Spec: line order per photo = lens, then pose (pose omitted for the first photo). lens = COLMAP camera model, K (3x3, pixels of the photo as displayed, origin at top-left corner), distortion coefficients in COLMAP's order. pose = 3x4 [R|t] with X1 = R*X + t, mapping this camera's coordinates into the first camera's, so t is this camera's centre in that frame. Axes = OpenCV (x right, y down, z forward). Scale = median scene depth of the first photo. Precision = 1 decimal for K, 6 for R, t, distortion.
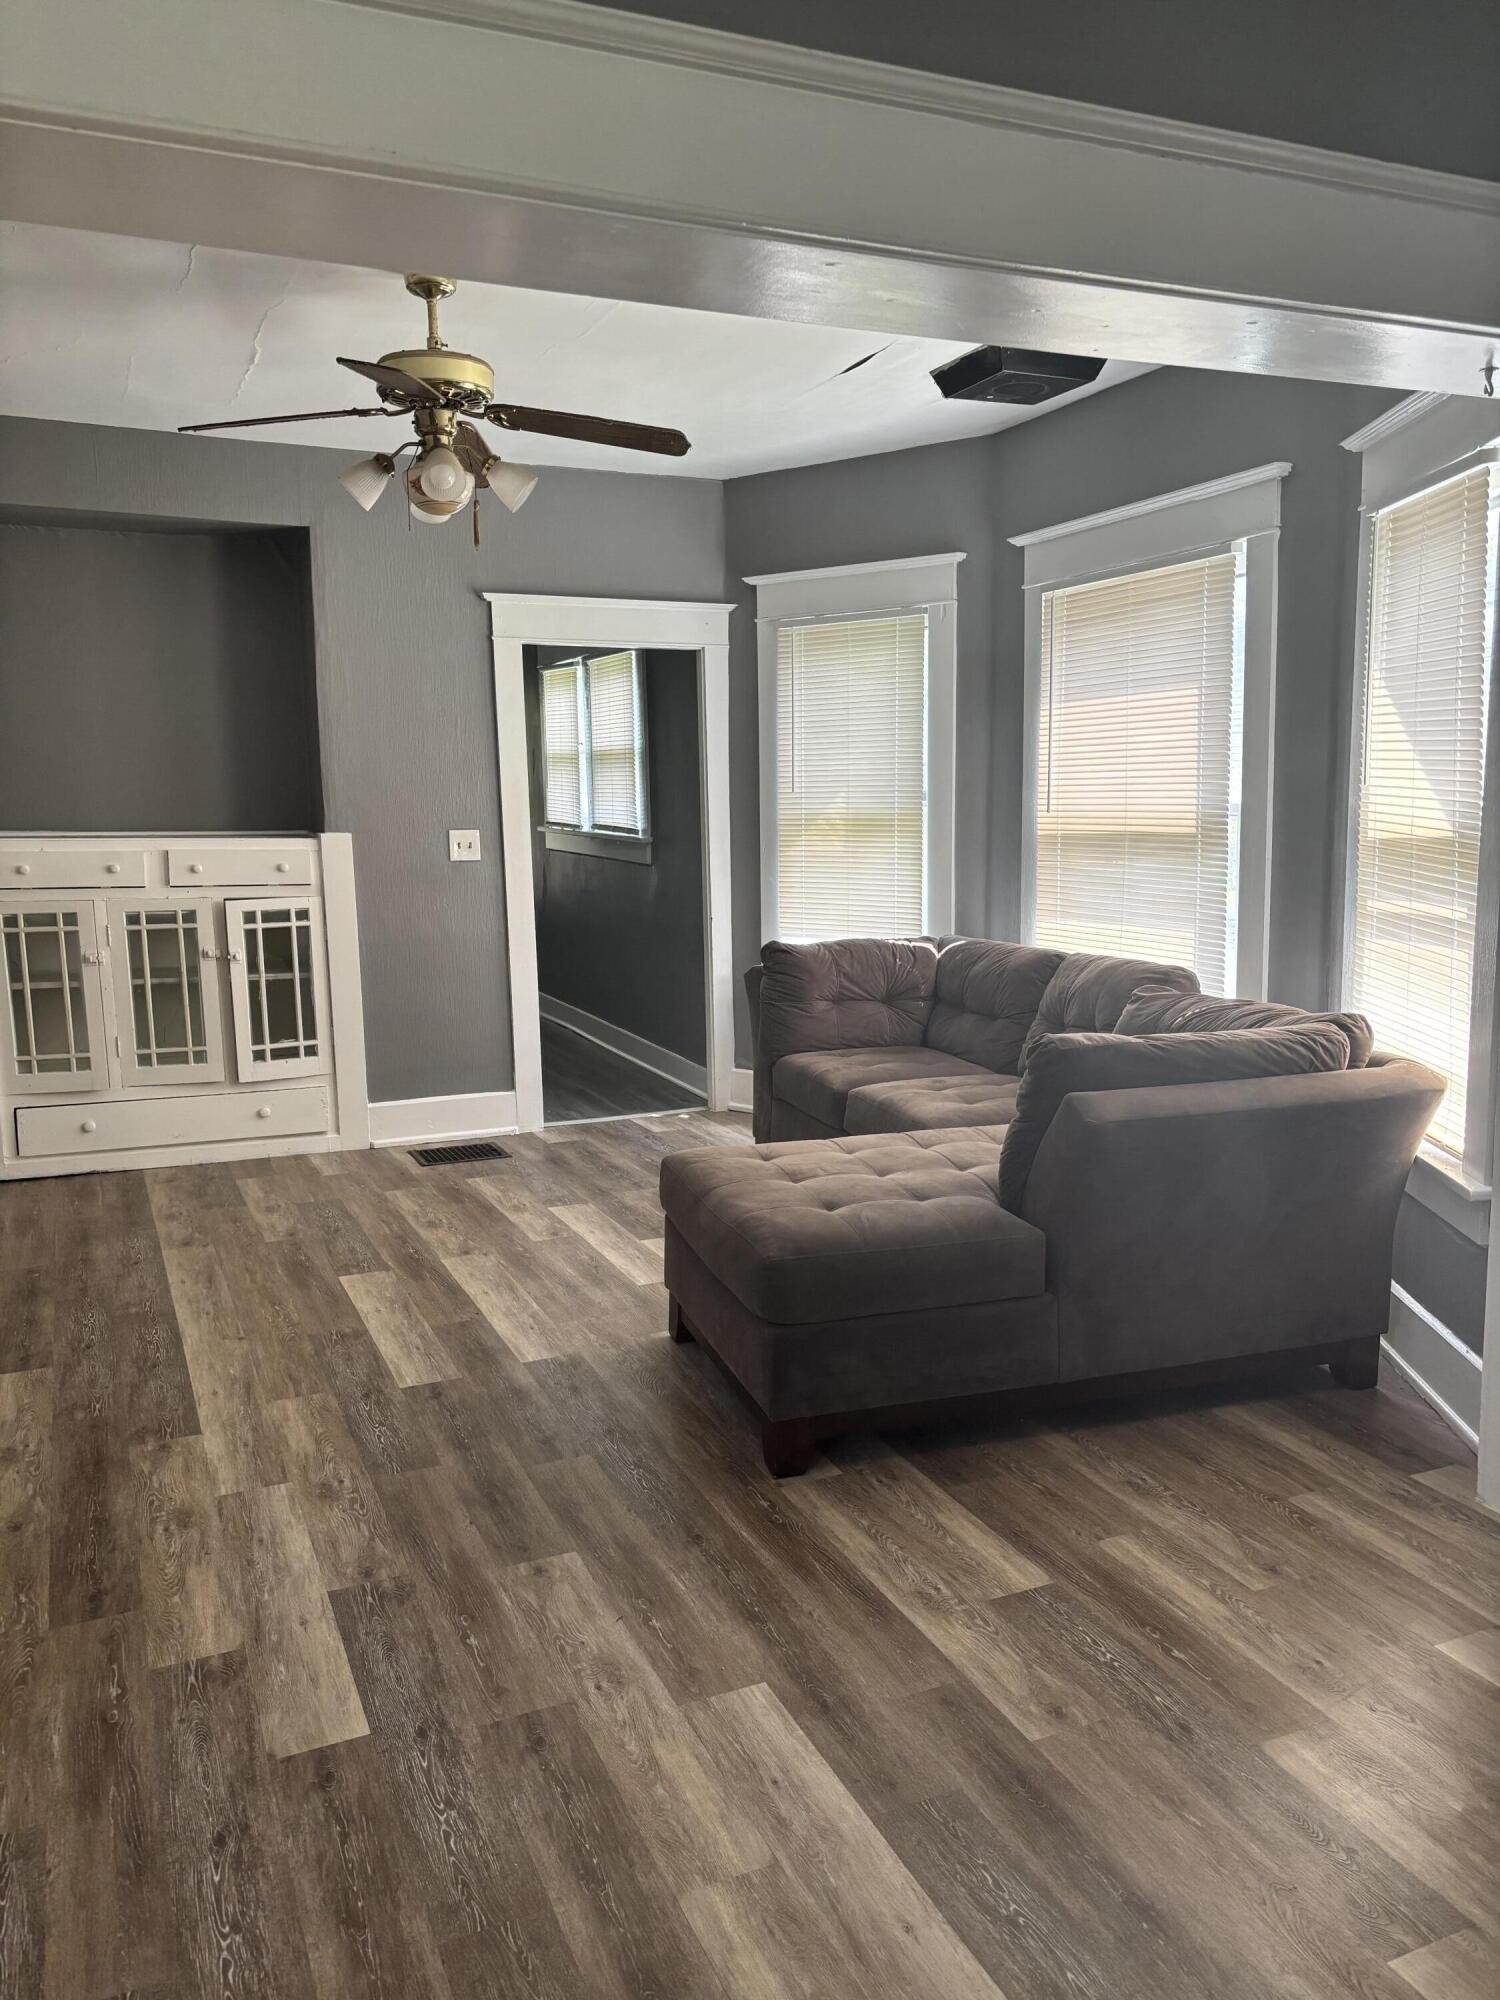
lens RADIAL K [[1500.1, 0, 693.8], [0, 1500.1, 1036.4], [0, 0, 1]] dist [-0.013917, -0.003905]
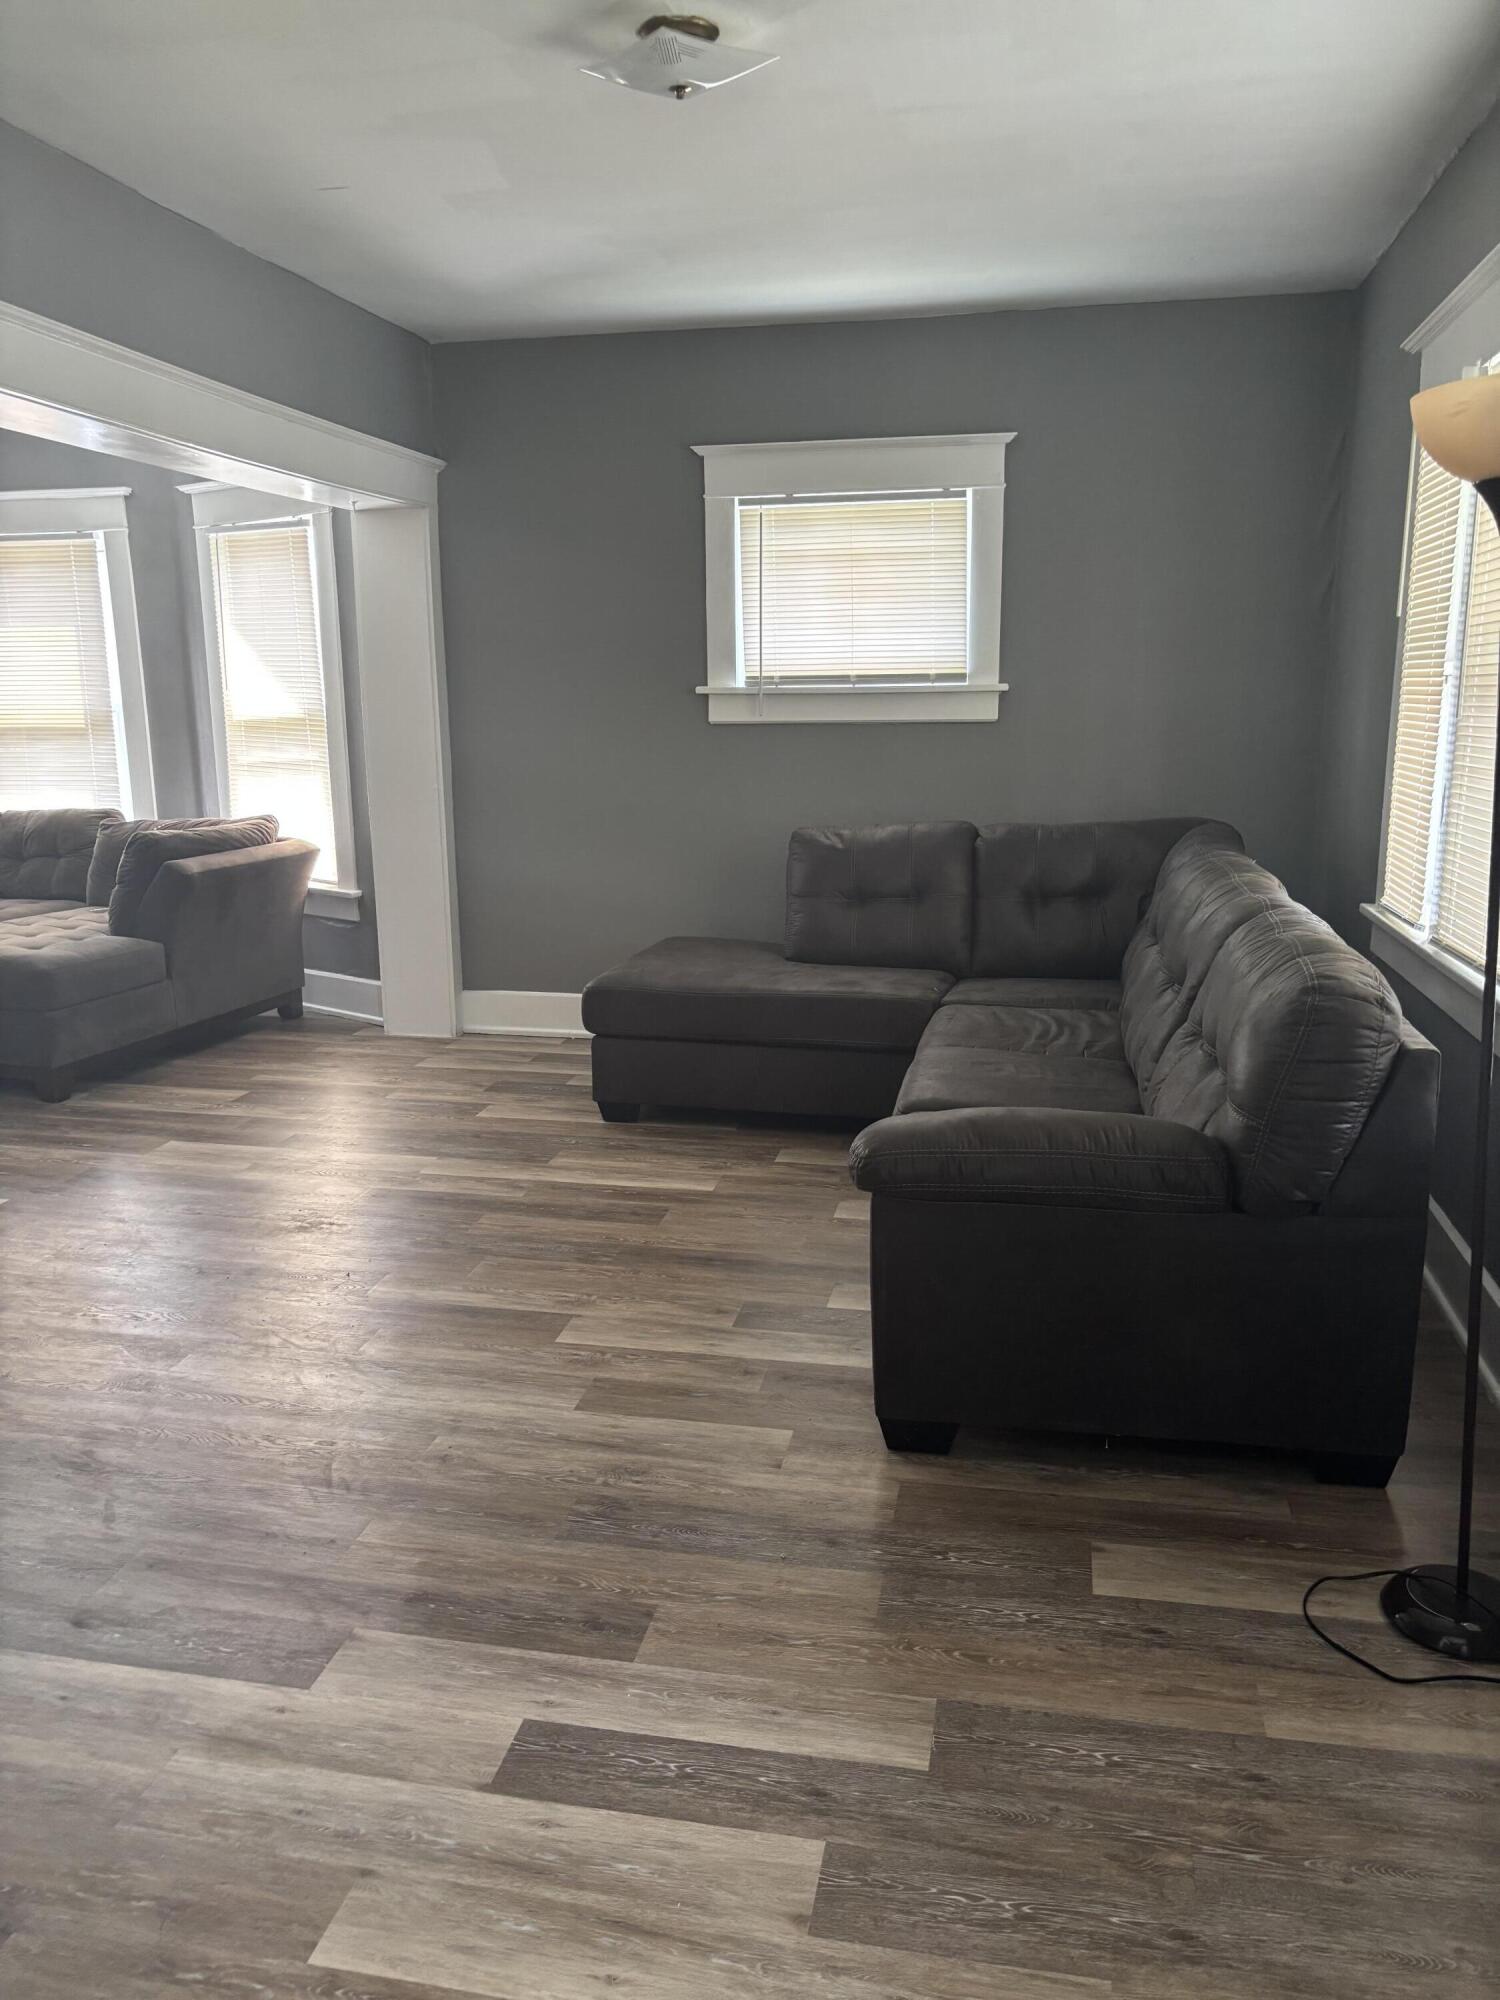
lens RADIAL K [[1500.1, 0, 693.8], [0, 1500.1, 1036.4], [0, 0, 1]] dist [-0.013917, -0.003905]
pose [[0.578094, -0.166976, 0.798703, -0.783809], [0.130709, 0.985148, 0.111347, 0.119818], [-0.805433, 0.040028, 0.591334, -0.510362]]
